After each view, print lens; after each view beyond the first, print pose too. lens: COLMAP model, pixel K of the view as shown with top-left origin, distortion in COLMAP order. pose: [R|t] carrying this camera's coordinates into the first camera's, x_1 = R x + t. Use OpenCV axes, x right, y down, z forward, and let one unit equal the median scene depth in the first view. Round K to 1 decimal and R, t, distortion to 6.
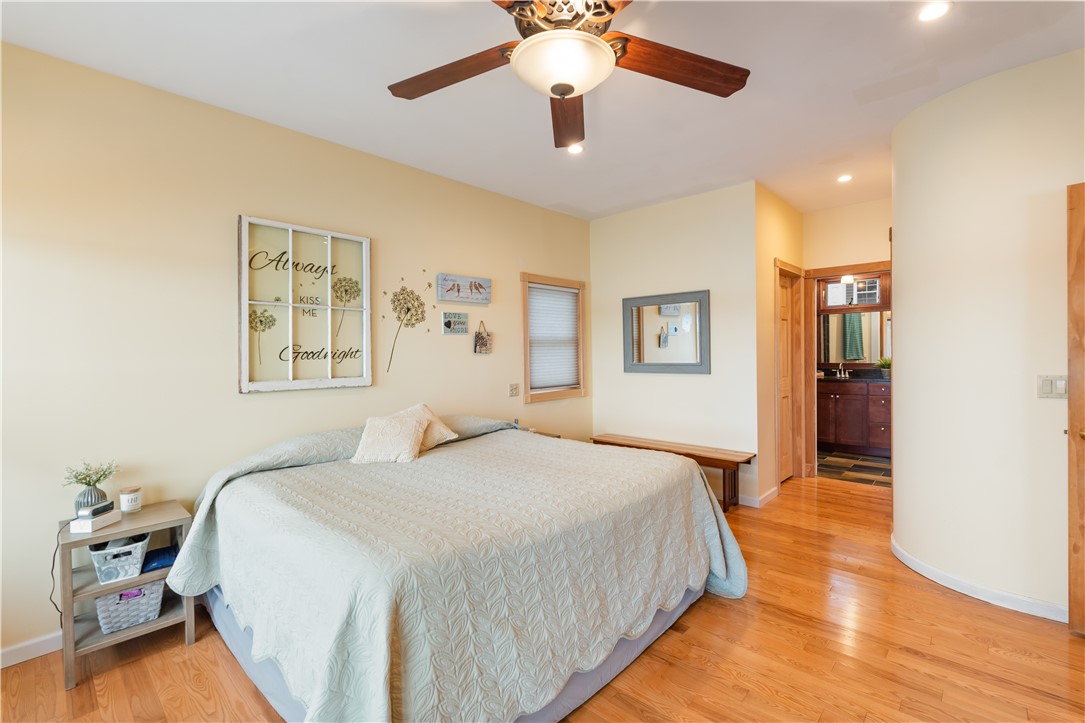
lens RADIAL K [[483.3, 0, 542.8], [0, 483.3, 356.4], [0, 0, 1]] dist [-0.002405, 0.000426]
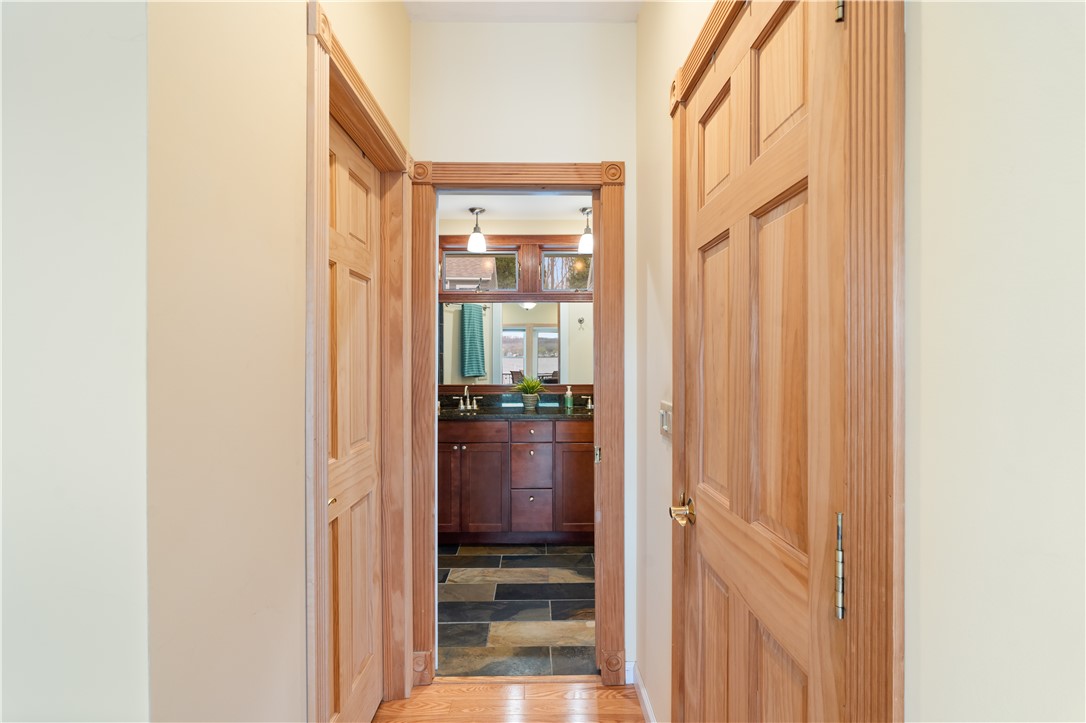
lens RADIAL K [[483.8, 0, 541.9], [0, 483.8, 363.5], [0, 0, 1]] dist [-0.002405, 0.000426]
pose [[0.720394, 0.006947, 0.693531, 0.300426], [-0.003944, 0.999975, -0.005920, -0.011033], [-0.693554, 0.001530, 0.720403, 0.559874]]
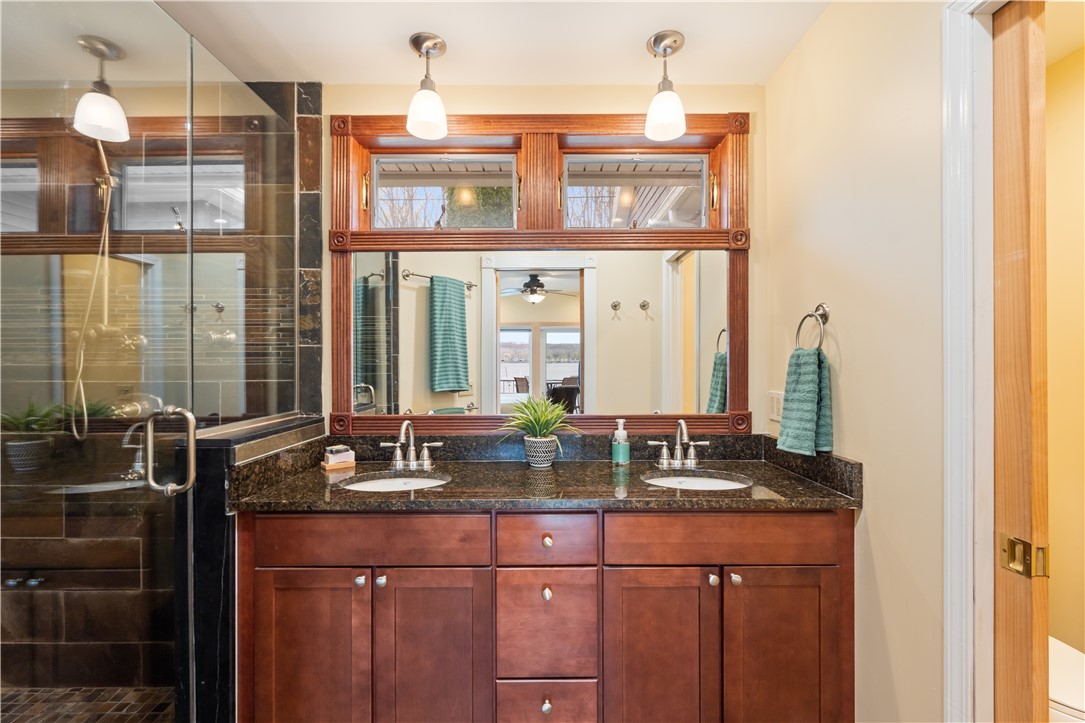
lens RADIAL K [[483.3, 0, 543.4], [0, 483.3, 361.9], [0, 0, 1]] dist [-0.002405, 0.000426]
pose [[0.726191, 0.016457, 0.687296, 0.528676], [-0.003214, 0.999784, -0.020543, -0.015451], [-0.687486, 0.012709, 0.726087, 0.814074]]
